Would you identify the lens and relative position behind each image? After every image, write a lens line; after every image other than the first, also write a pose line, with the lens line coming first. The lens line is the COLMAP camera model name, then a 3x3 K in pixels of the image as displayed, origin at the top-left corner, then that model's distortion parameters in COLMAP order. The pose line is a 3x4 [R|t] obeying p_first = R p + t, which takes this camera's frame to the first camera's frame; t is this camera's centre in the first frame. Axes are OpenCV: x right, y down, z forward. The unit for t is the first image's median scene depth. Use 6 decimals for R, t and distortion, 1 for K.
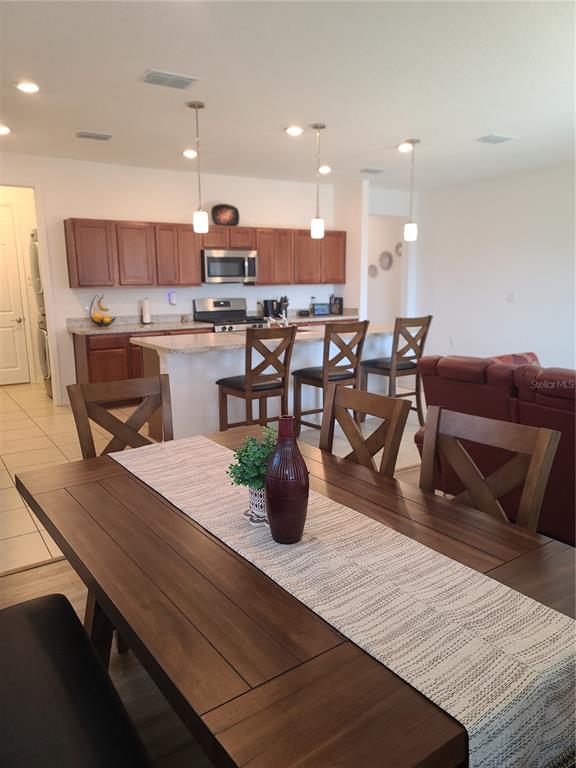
lens RADIAL K [[566.8, 0, 293.7], [0, 566.8, 383.2], [0, 0, 1]] dist [0.060780, -0.001166]
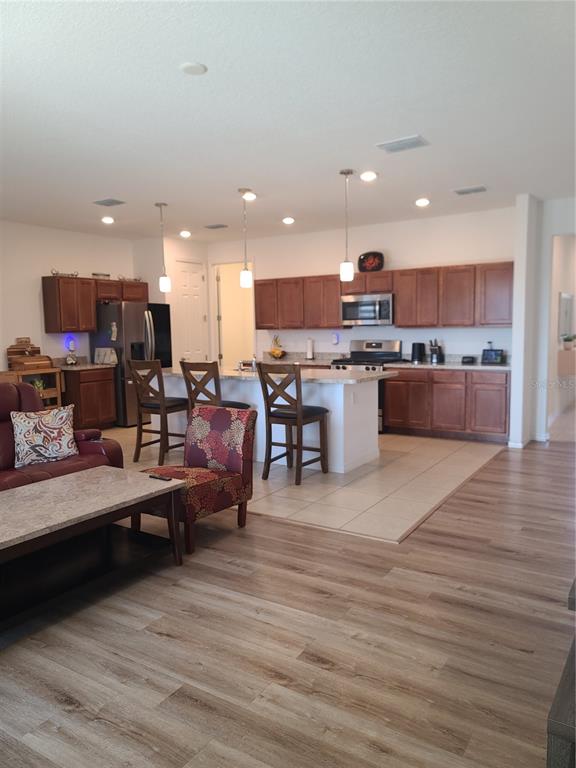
lens RADIAL K [[566.8, 0, 291.0], [0, 566.8, 384.2], [0, 0, 1]] dist [0.060780, -0.001166]
pose [[0.411350, 0.100049, -0.905970, 0.785423], [-0.156678, 0.986924, 0.037850, -0.087306], [0.897911, 0.126376, 0.421647, 0.446618]]
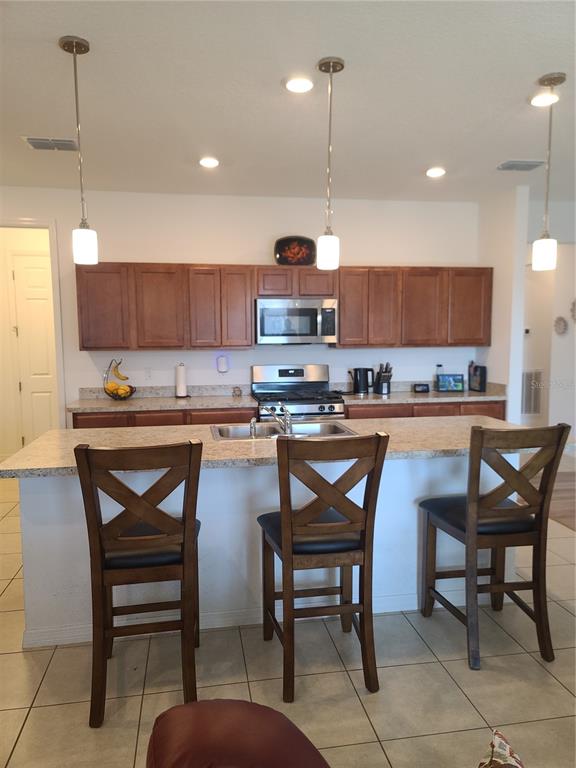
lens RADIAL K [[566.8, 0, 289.6], [0, 566.8, 388.4], [0, 0, 1]] dist [0.060780, -0.001166]
pose [[0.917645, 0.043591, -0.395004, 0.161017], [-0.076061, 0.994856, -0.066910, -0.073920], [0.390055, 0.091444, 0.916239, 0.353794]]
